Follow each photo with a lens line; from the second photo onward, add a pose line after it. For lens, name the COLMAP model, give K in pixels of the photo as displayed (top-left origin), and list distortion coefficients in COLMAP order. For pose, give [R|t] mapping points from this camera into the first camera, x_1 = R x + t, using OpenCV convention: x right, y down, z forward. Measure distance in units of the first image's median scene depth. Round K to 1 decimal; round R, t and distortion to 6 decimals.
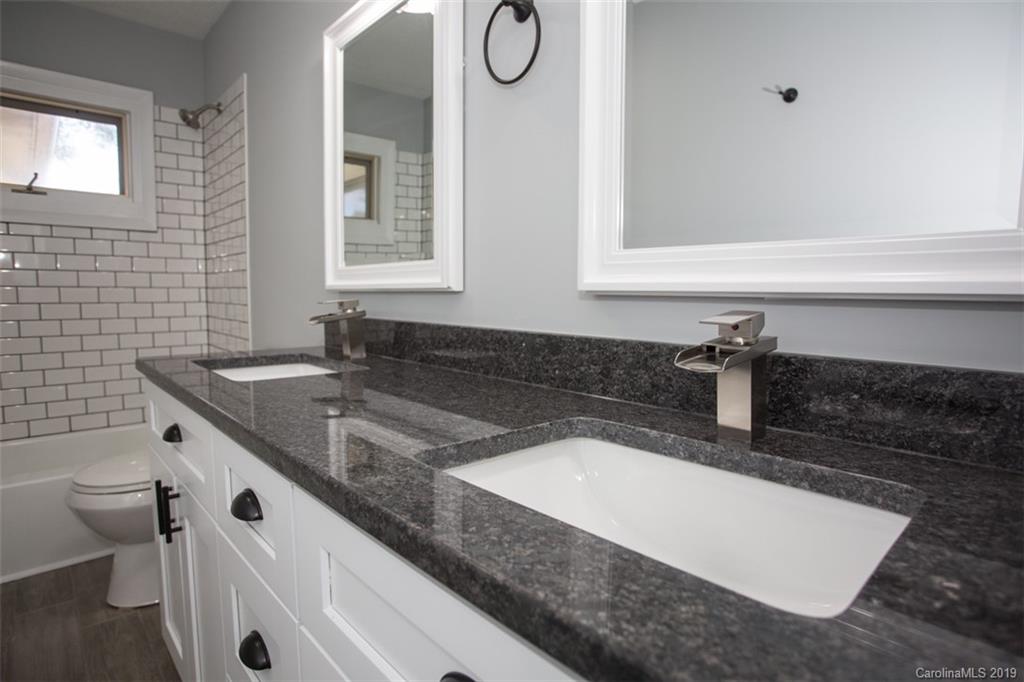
lens RADIAL K [[549.3, 0, 512.0], [0, 549.3, 341.0], [0, 0, 1]] dist [-0.076668, 0.039521]
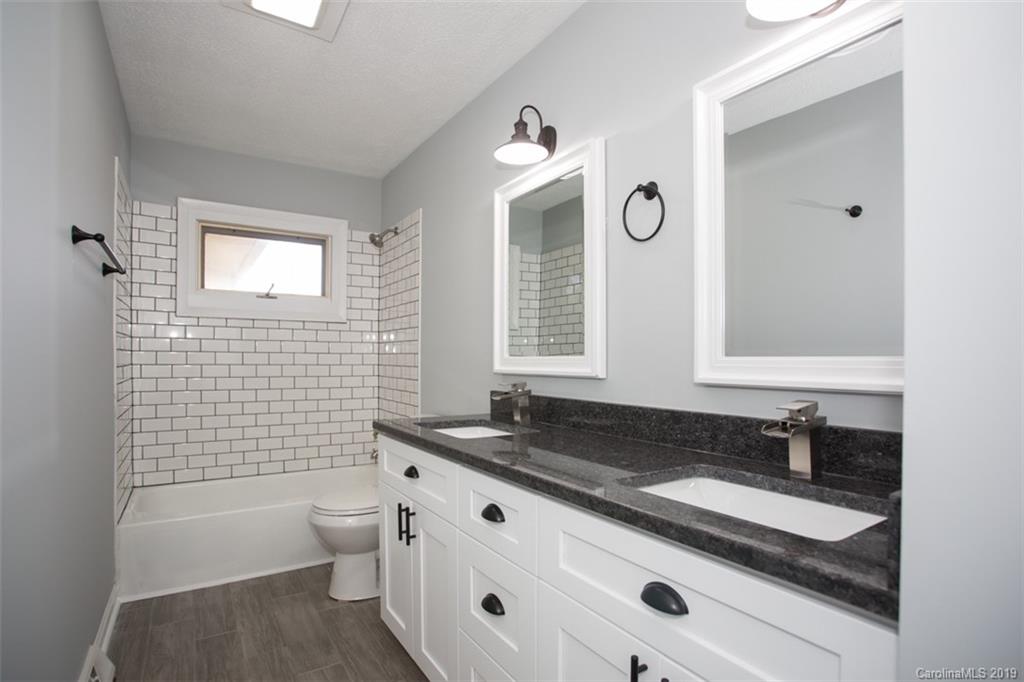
lens RADIAL K [[512.3, 0, 511.9], [0, 512.3, 363.5], [0, 0, 1]] dist [-0.079394, 0.038308]
pose [[0.985794, -0.001182, -0.167954, -0.117838], [-0.012452, 0.996709, -0.080097, -0.020415], [0.167496, 0.081050, 0.982535, -0.393817]]
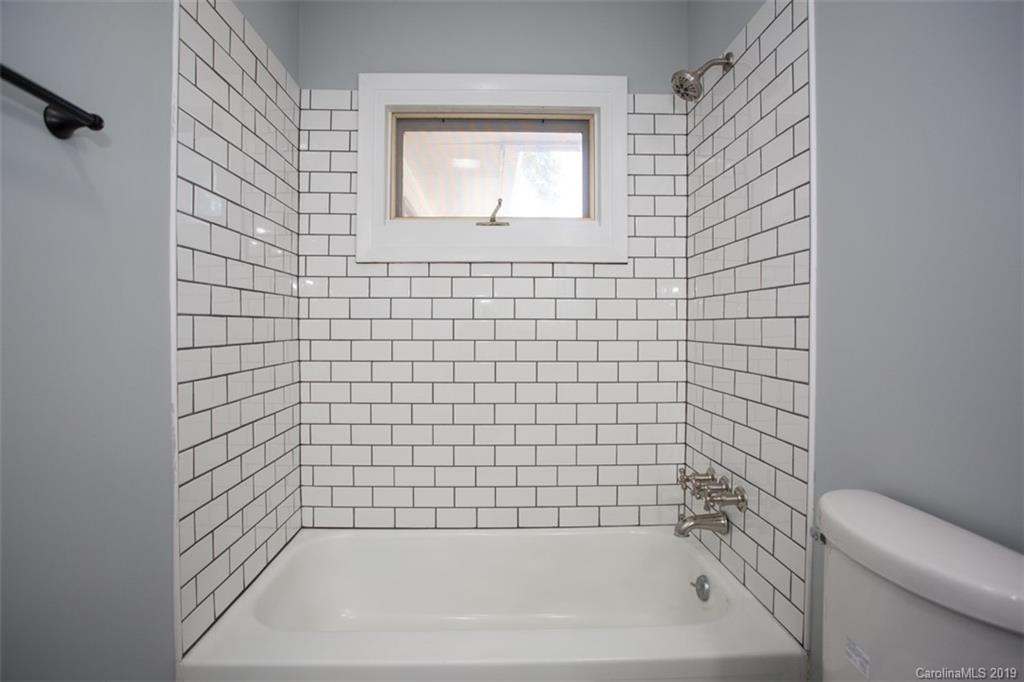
lens RADIAL K [[500.8, 0, 512.0], [0, 500.8, 341.0], [0, 0, 1]] dist [-0.080702, 0.037466]
pose [[0.771036, 0.010708, -0.636702, -0.870904], [-0.050251, 0.997764, -0.044073, -0.153318], [0.634806, 0.065977, 0.769850, 0.959273]]
